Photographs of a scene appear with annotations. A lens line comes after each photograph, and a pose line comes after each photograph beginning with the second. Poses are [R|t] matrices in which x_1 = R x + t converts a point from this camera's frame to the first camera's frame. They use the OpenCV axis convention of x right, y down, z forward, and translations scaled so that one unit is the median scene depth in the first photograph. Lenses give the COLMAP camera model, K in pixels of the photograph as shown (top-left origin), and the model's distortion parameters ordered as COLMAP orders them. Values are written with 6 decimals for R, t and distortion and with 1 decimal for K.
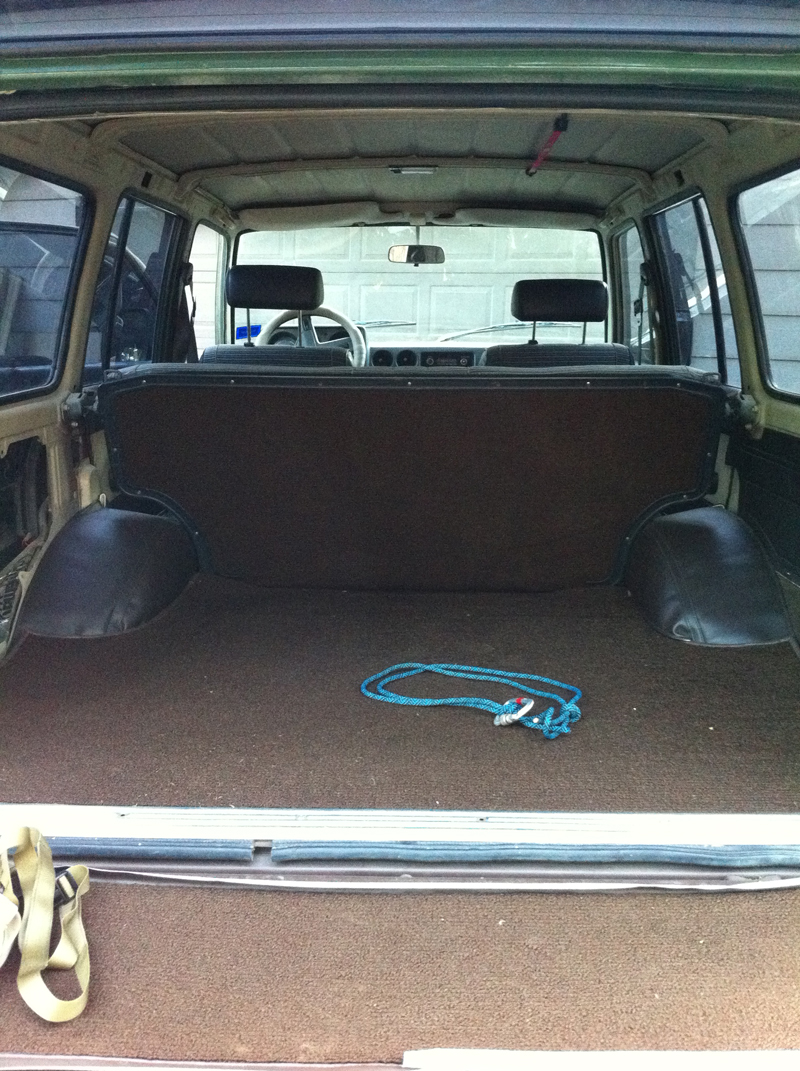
lens RADIAL K [[1006.7, 0, 400.0], [0, 1006.7, 535.5], [0, 0, 1]] dist [0.004632, -0.072569]
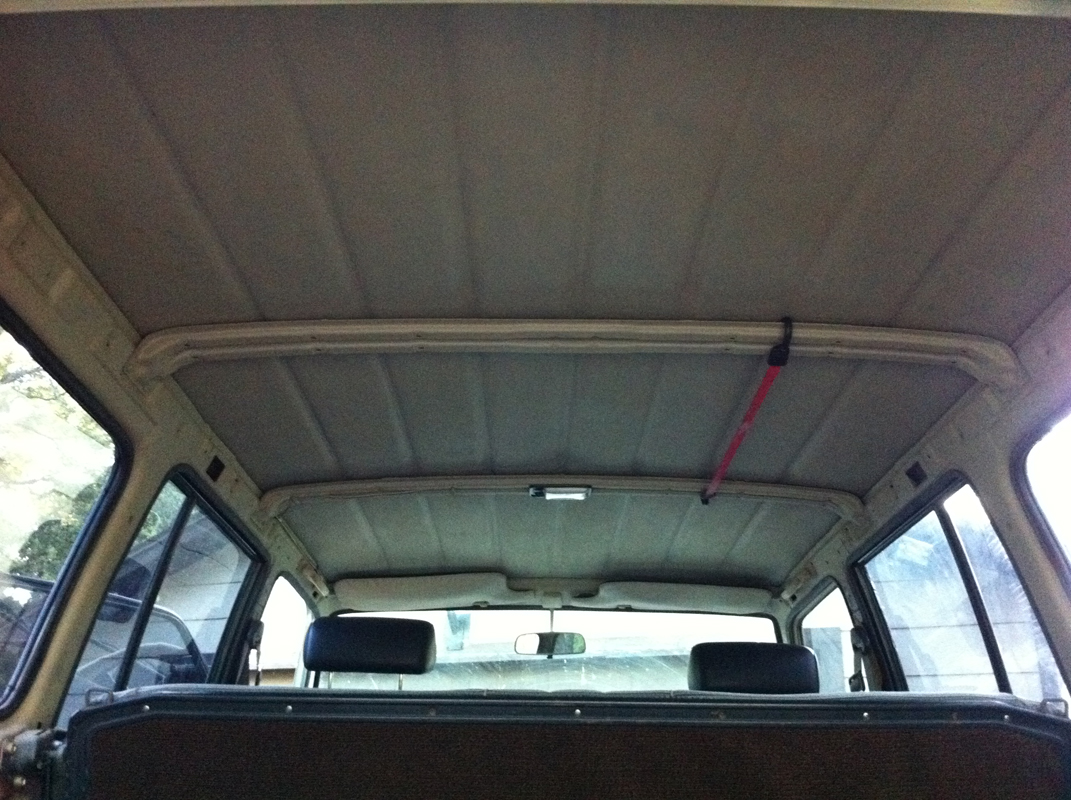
lens RADIAL K [[1006.7, 0, 535.5], [0, 1006.7, 400.0], [0, 0, 1]] dist [0.004632, -0.072569]
pose [[0.999097, 0.031097, 0.028951, -0.028783], [-0.008280, 0.810845, -0.585203, 0.039079], [-0.041673, 0.584435, 0.810370, 0.278963]]
